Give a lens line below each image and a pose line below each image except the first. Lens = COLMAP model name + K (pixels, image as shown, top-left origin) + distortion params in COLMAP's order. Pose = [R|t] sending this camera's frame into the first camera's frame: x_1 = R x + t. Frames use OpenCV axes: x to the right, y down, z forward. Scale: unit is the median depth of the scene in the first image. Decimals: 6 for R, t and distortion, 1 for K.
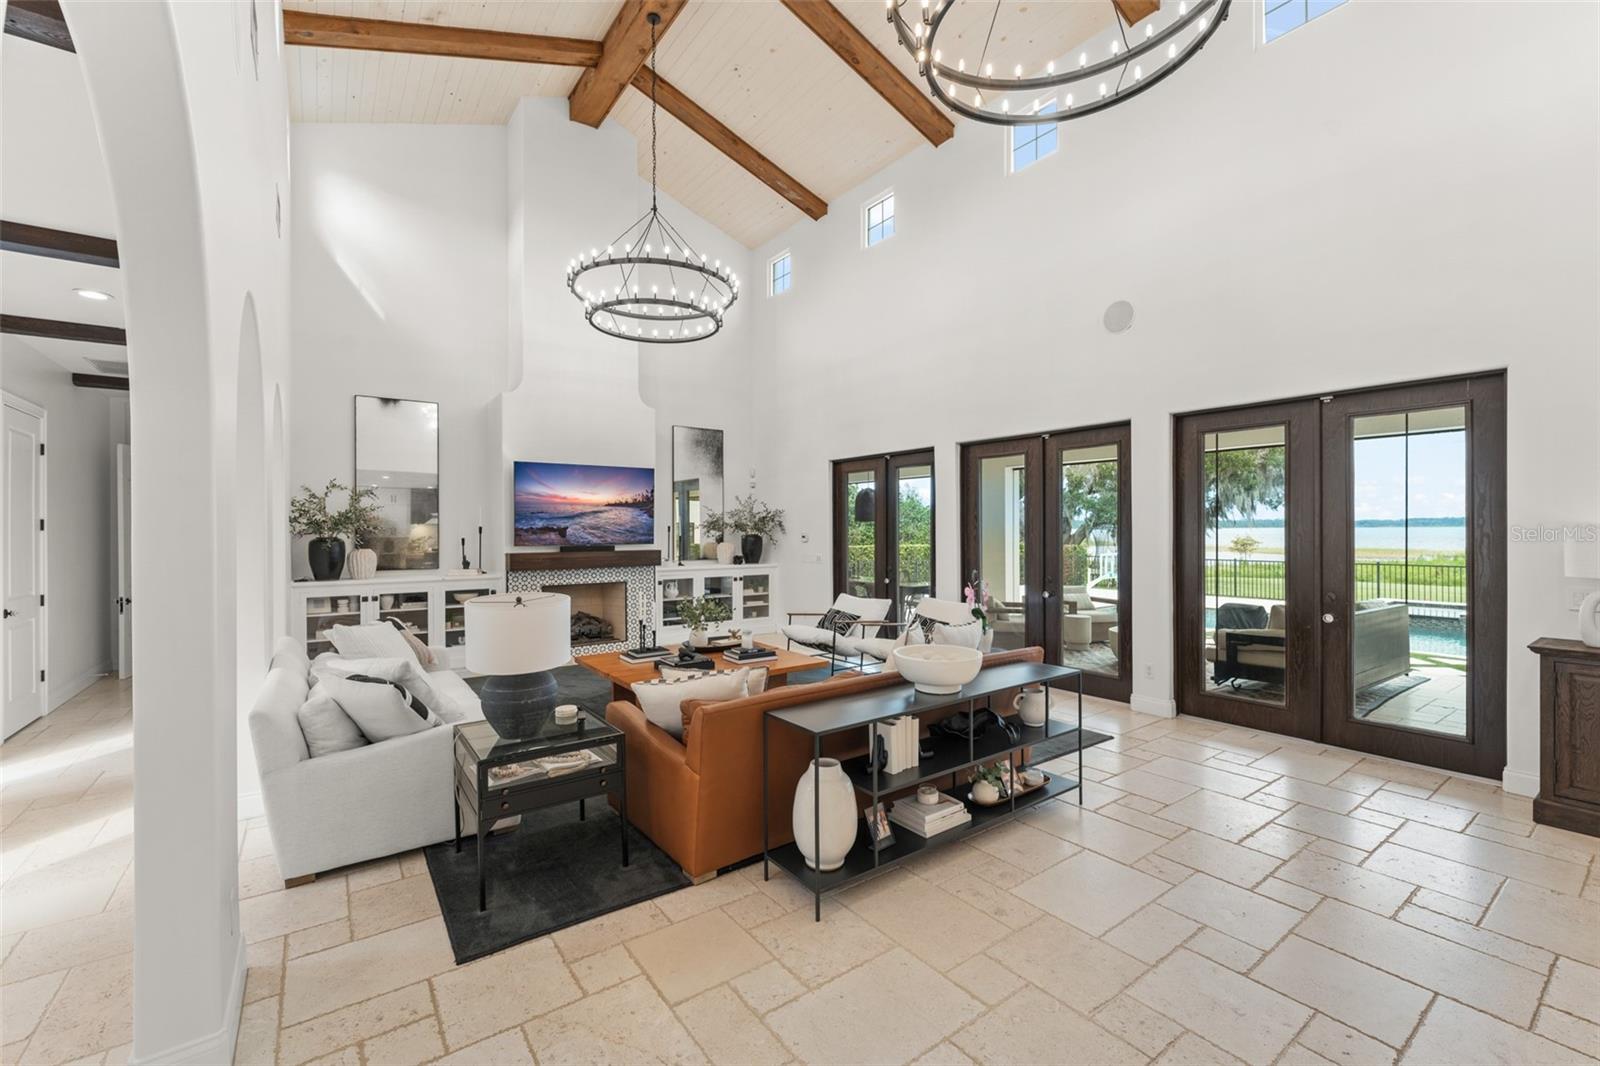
lens RADIAL K [[671.4, 0, 800.9], [0, 671.4, 532.6], [0, 0, 1]] dist [-0.005321, 0.000412]
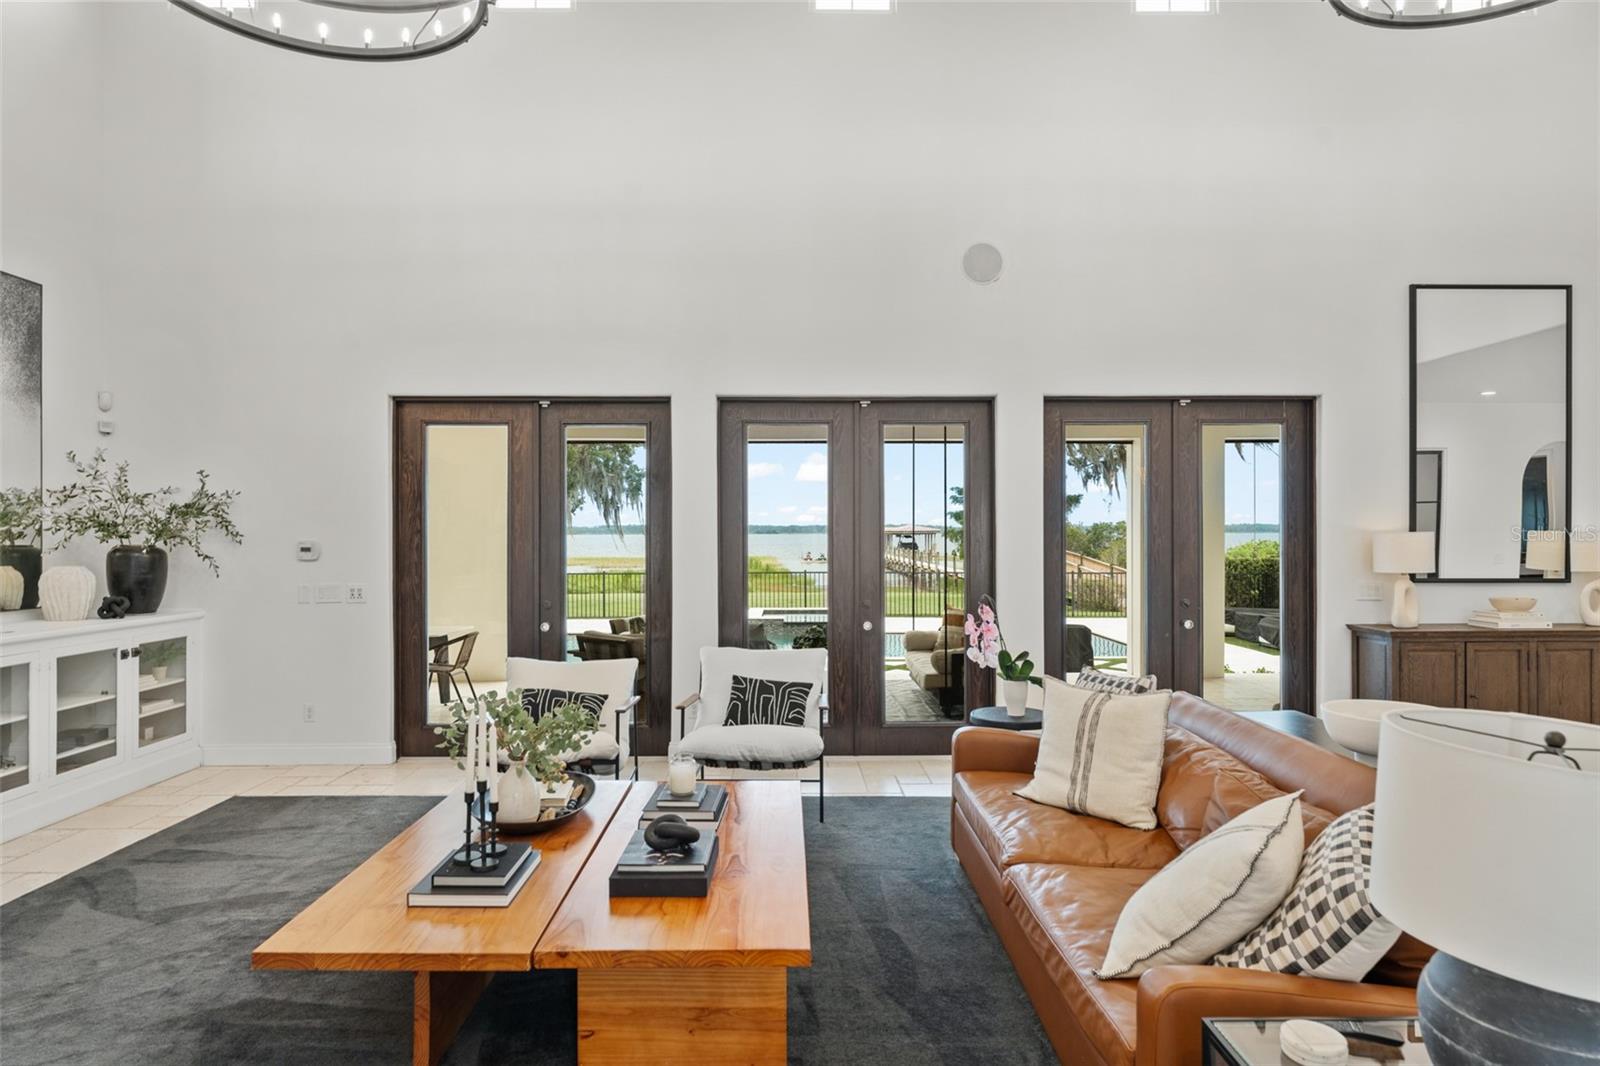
lens RADIAL K [[843.5, 0, 798.8], [0, 843.5, 534.9], [0, 0, 1]] dist [-0.003496, -0.000935]
pose [[0.579798, 0.002335, 0.814757, -0.273031], [0.003553, 0.999979, -0.005394, 0.000532], [-0.814752, 0.006022, 0.579778, 0.361519]]
